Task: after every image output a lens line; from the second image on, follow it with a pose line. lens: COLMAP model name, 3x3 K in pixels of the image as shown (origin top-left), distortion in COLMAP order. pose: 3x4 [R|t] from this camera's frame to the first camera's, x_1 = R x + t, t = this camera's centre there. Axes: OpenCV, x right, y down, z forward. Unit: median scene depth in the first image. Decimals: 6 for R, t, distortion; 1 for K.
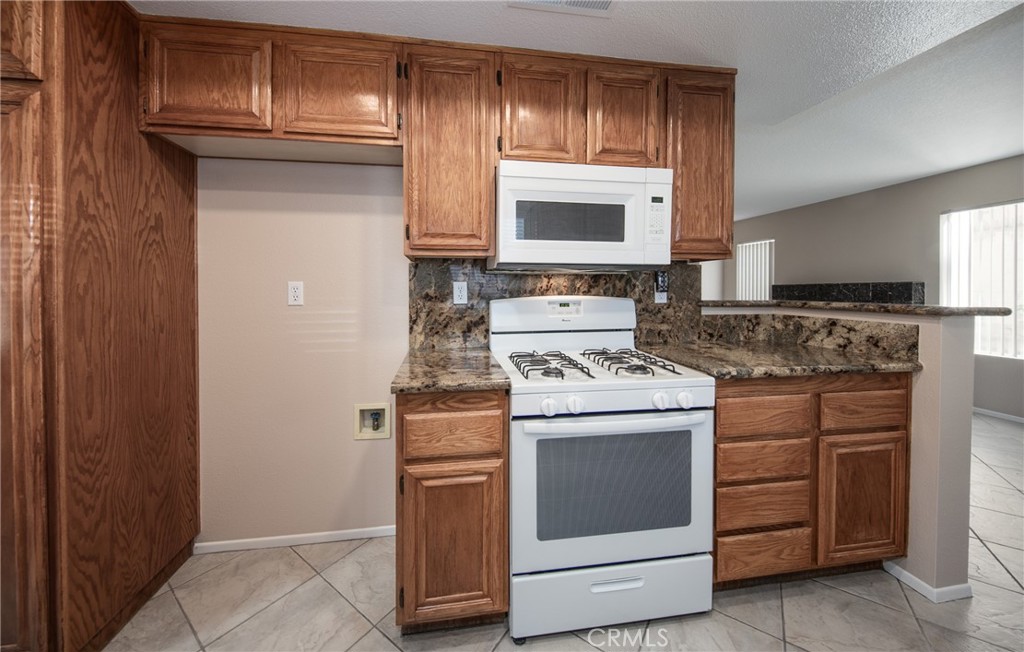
lens RADIAL K [[355.8, 0, 499.3], [0, 355.8, 291.6], [0, 0, 1]] dist [0.000516, -0.000114]
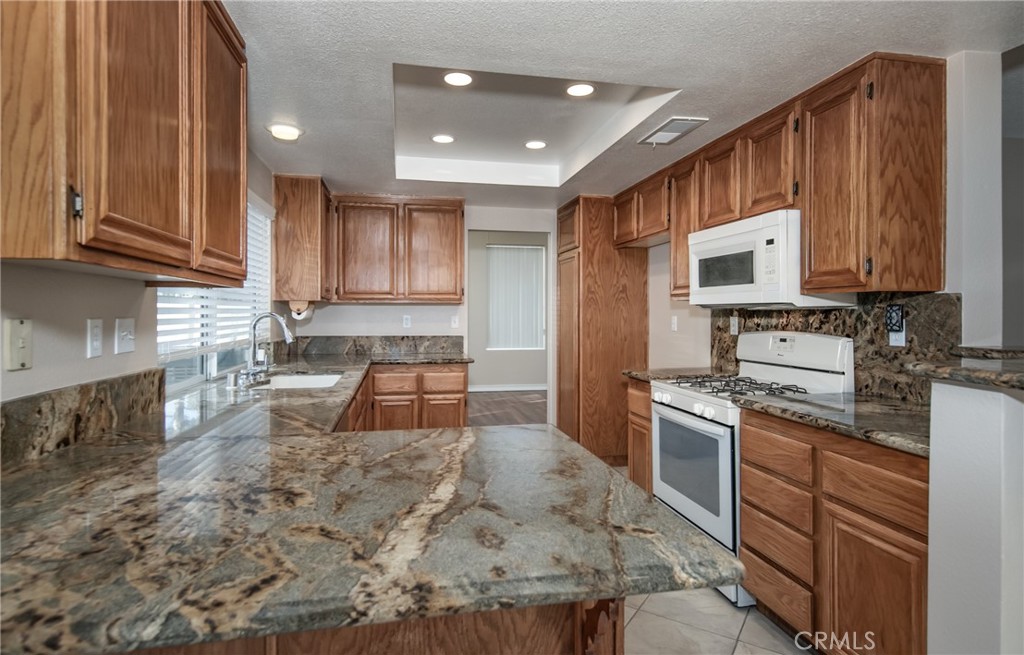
lens RADIAL K [[537.0, 0, 509.2], [0, 537.0, 317.7], [0, 0, 1]] dist [0.002128, 0.000380]
pose [[0.060564, 0.009296, -0.998121, 1.985339], [-0.008991, 0.999921, 0.008768, -0.040241], [0.998124, 0.008443, 0.060642, 0.131038]]
